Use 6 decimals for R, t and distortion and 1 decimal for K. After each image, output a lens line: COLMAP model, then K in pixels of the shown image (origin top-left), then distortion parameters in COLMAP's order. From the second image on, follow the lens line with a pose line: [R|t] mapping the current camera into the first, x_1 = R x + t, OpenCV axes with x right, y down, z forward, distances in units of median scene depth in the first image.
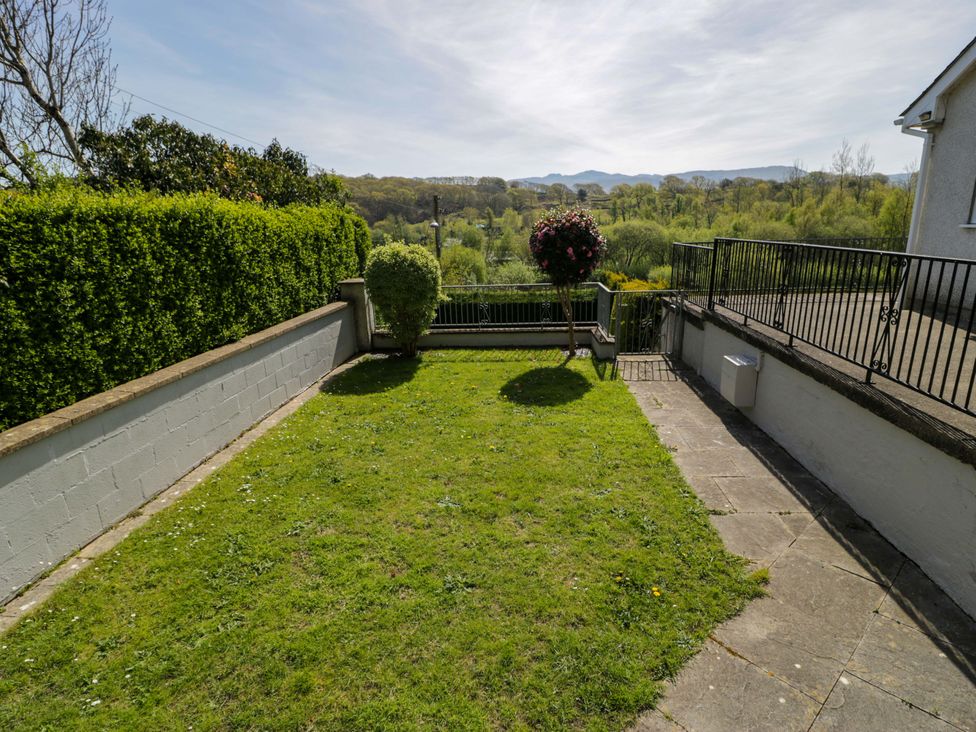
lens RADIAL K [[508.6, 0, 485.7], [0, 508.6, 362.3], [0, 0, 1]] dist [-0.003172, -0.011979]
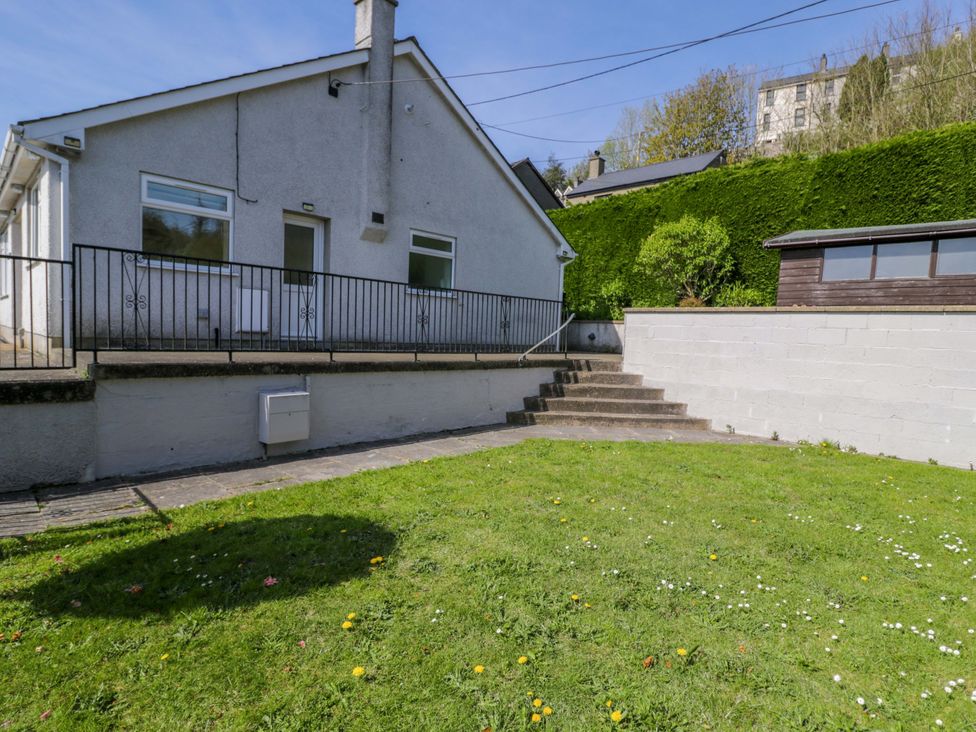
lens RADIAL K [[508.6, 0, 493.4], [0, 508.6, 368.6], [0, 0, 1]] dist [-0.003172, -0.011979]
pose [[-0.770143, -0.033805, 0.636975, -0.237063], [0.158655, 0.957061, 0.242616, -0.136878], [-0.617826, 0.287908, -0.731711, 0.944436]]
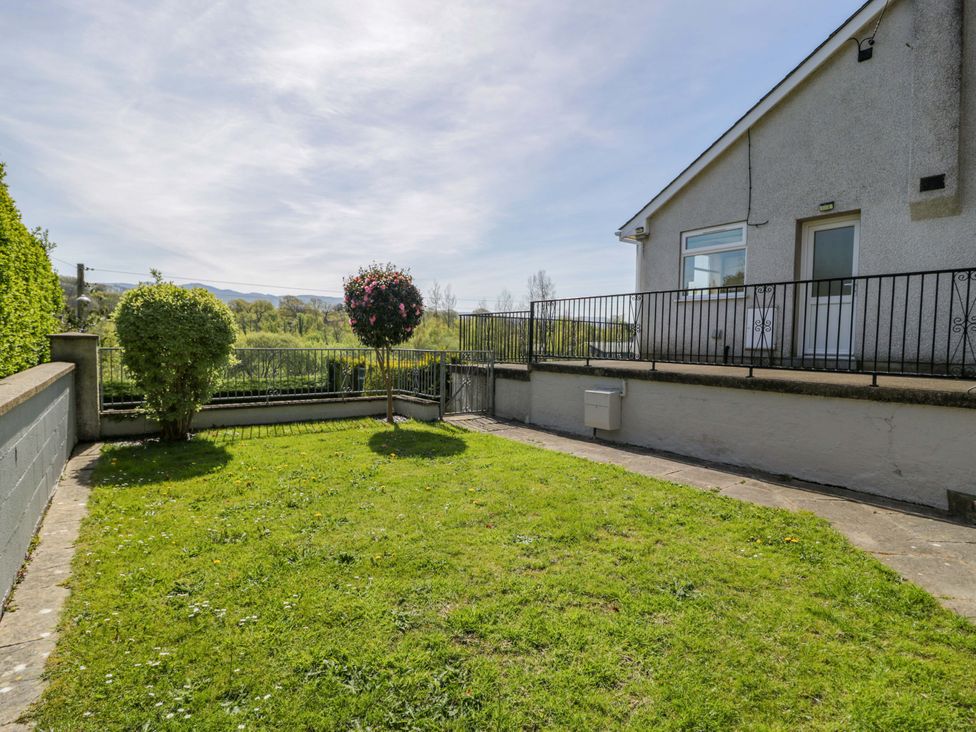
lens RADIAL K [[508.6, 0, 480.3], [0, 508.6, 361.9], [0, 0, 1]] dist [-0.003172, -0.011979]
pose [[0.756689, 0.020123, 0.653466, -0.322143], [0.130103, 0.974900, -0.180676, 0.070040], [-0.640699, 0.221733, 0.735077, 0.201272]]
